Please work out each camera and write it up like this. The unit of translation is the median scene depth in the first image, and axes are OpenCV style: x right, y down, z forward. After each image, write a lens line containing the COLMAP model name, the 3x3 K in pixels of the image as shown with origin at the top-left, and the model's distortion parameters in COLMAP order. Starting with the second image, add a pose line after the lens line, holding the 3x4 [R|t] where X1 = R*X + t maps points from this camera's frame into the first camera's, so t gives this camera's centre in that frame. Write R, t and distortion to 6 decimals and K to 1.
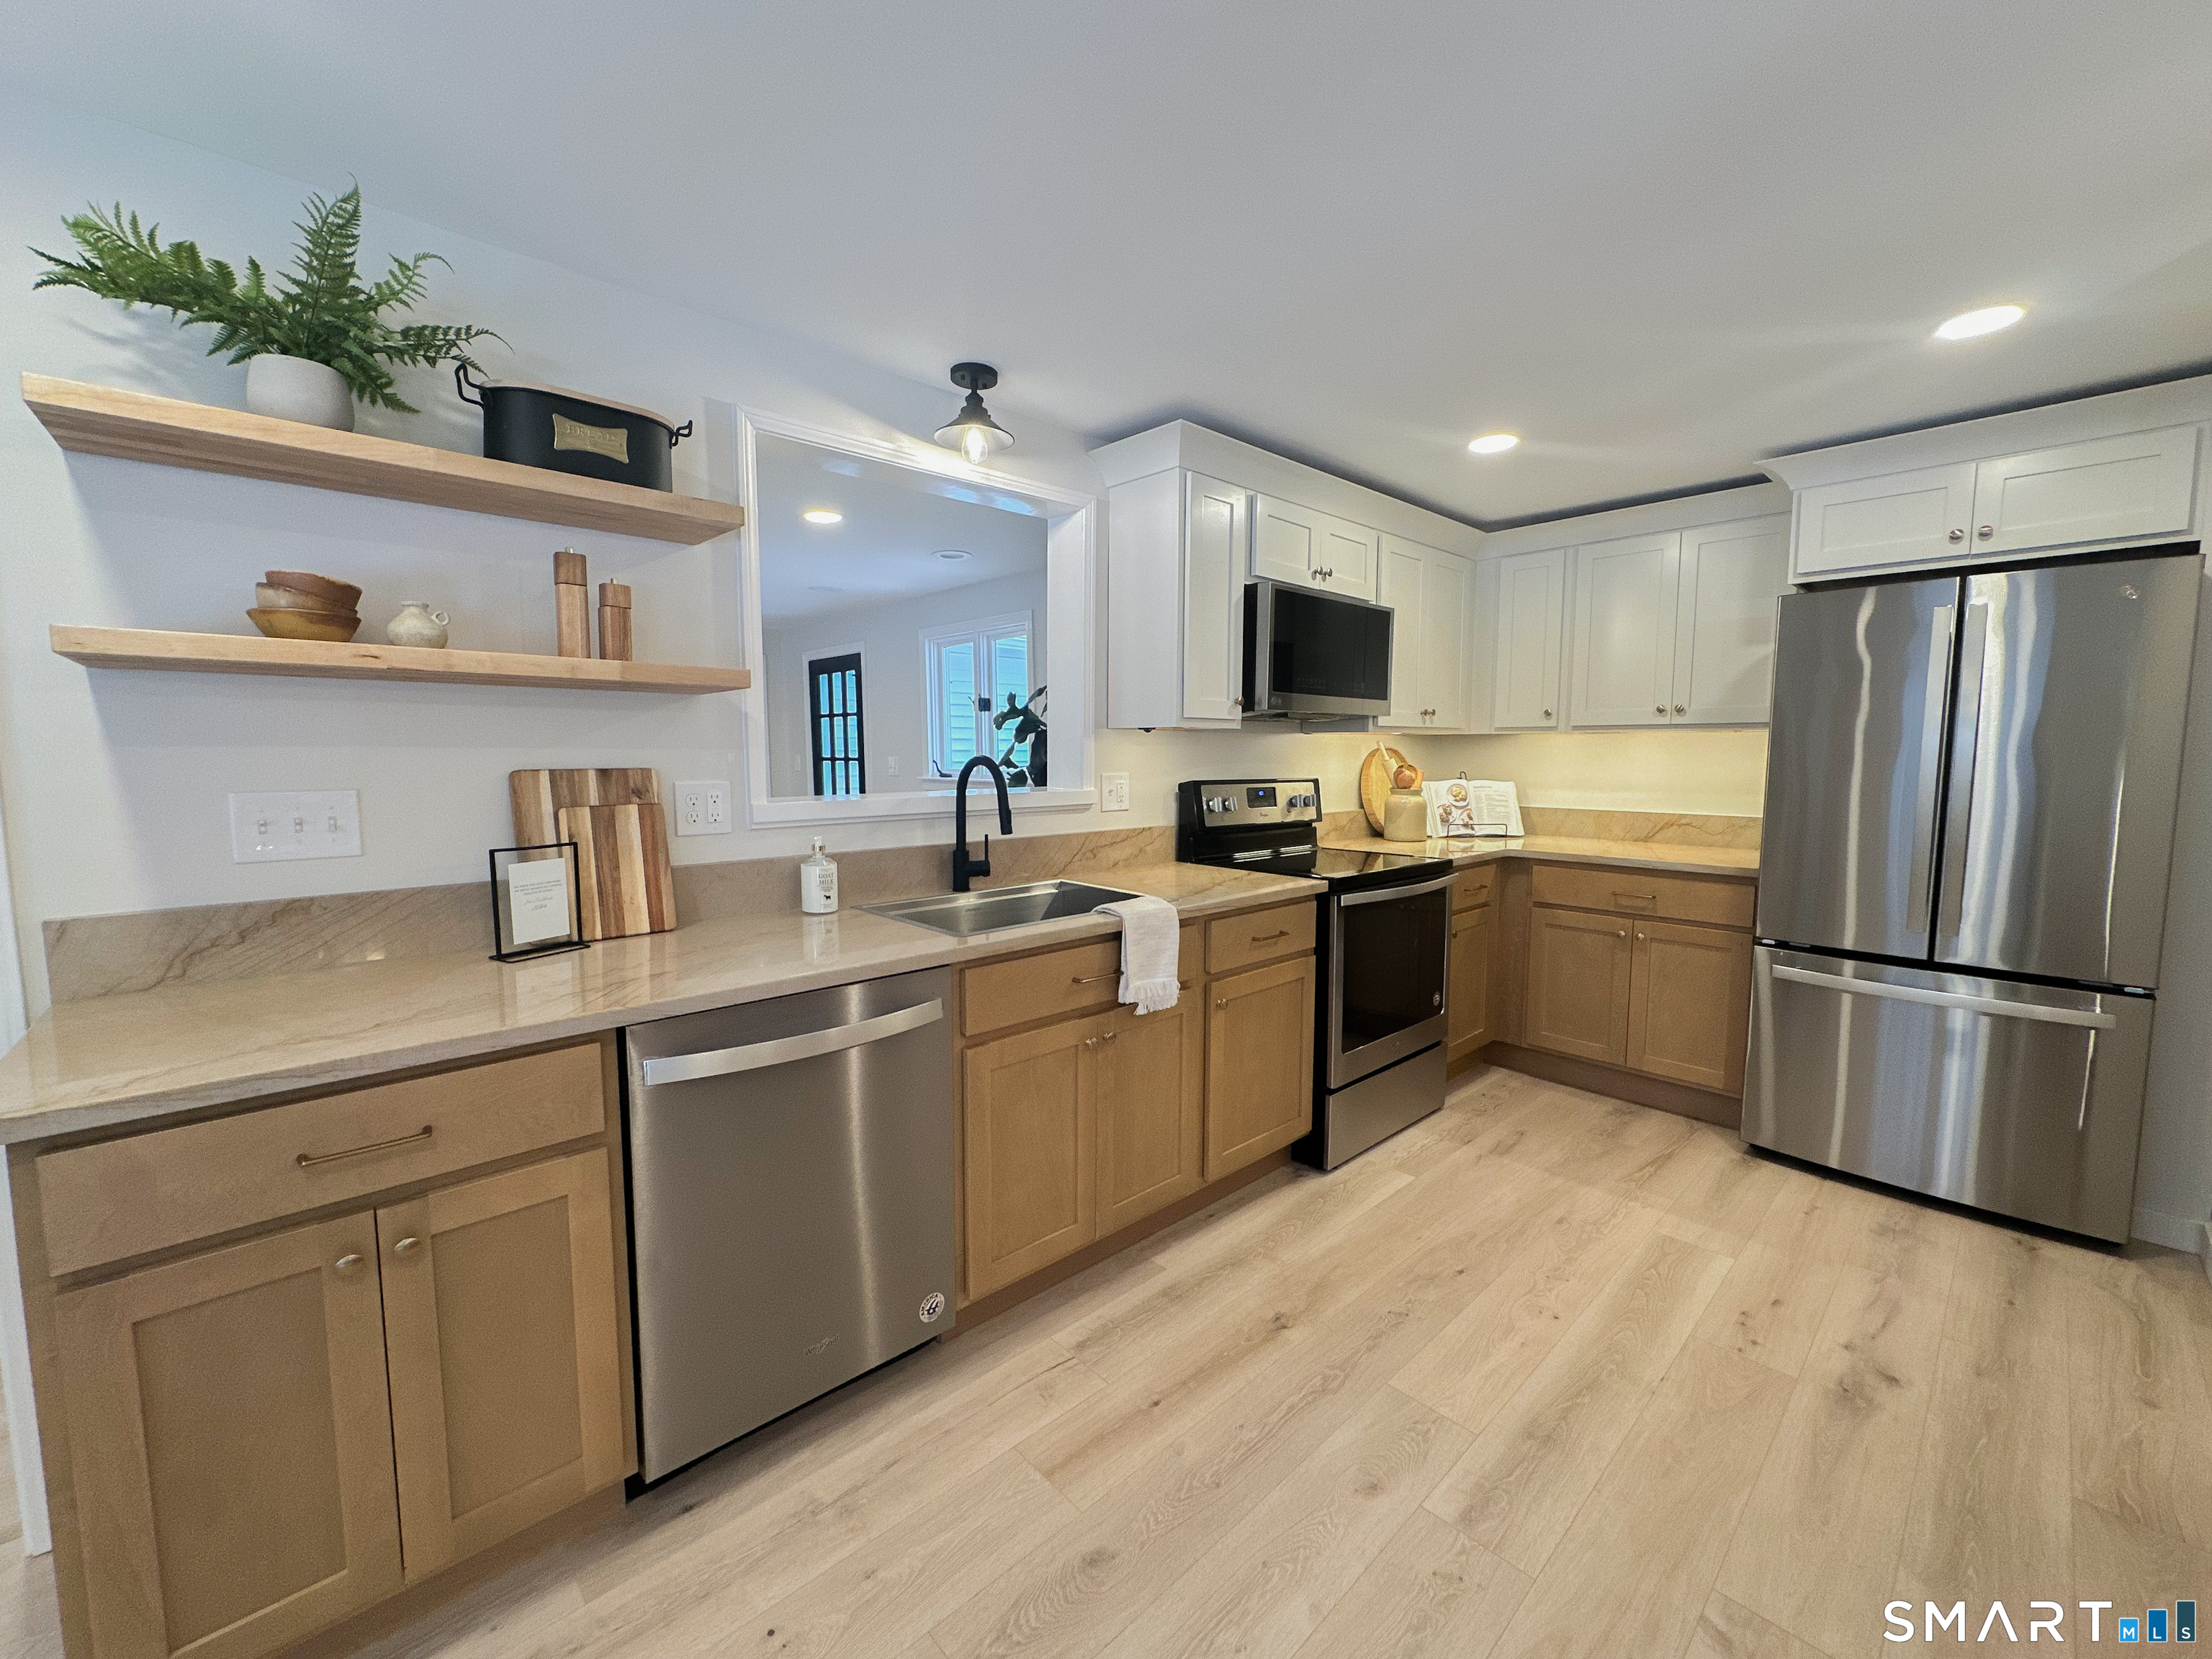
lens RADIAL K [[882.0, 0, 1113.4], [0, 882.0, 826.2], [0, 0, 1]] dist [-0.000756, 0.000301]
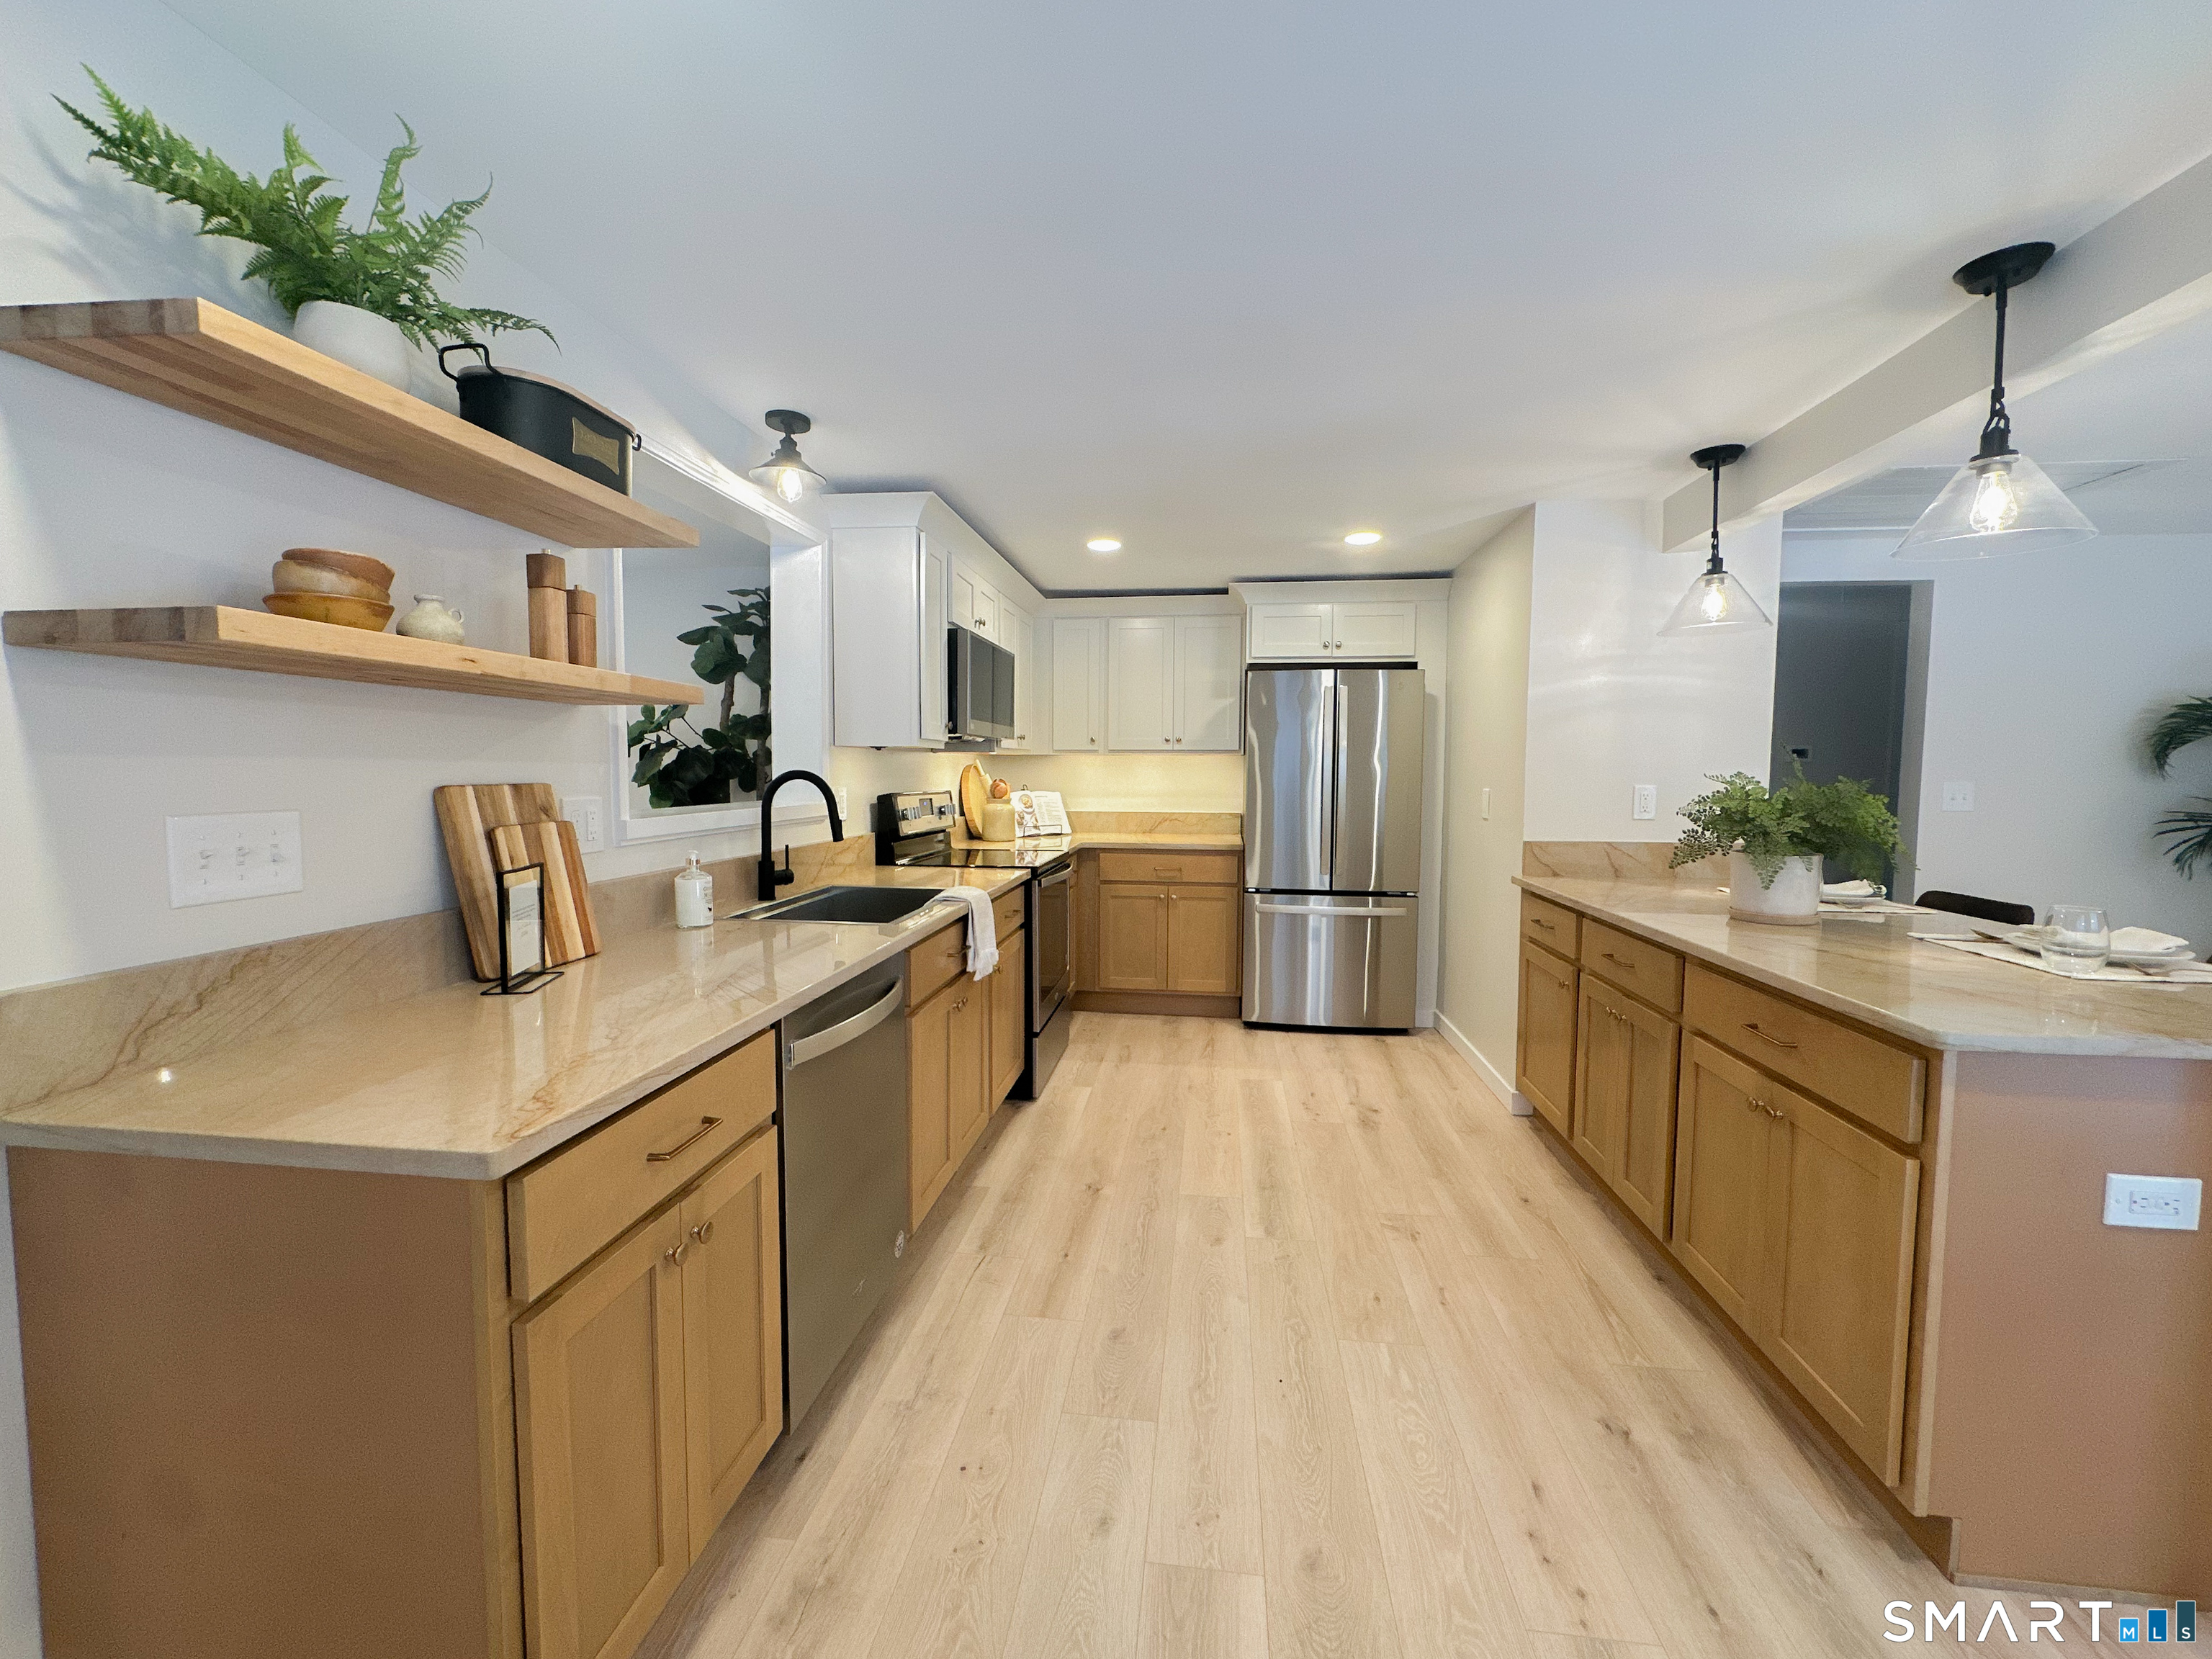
lens RADIAL K [[882.0, 0, 1113.4], [0, 882.0, 826.2], [0, 0, 1]] dist [-0.000756, 0.000301]
pose [[0.772022, -0.038276, 0.634442, -0.523549], [0.050272, 0.998735, -0.000920, 0.007895], [-0.633604, 0.032605, 0.772970, -0.071803]]
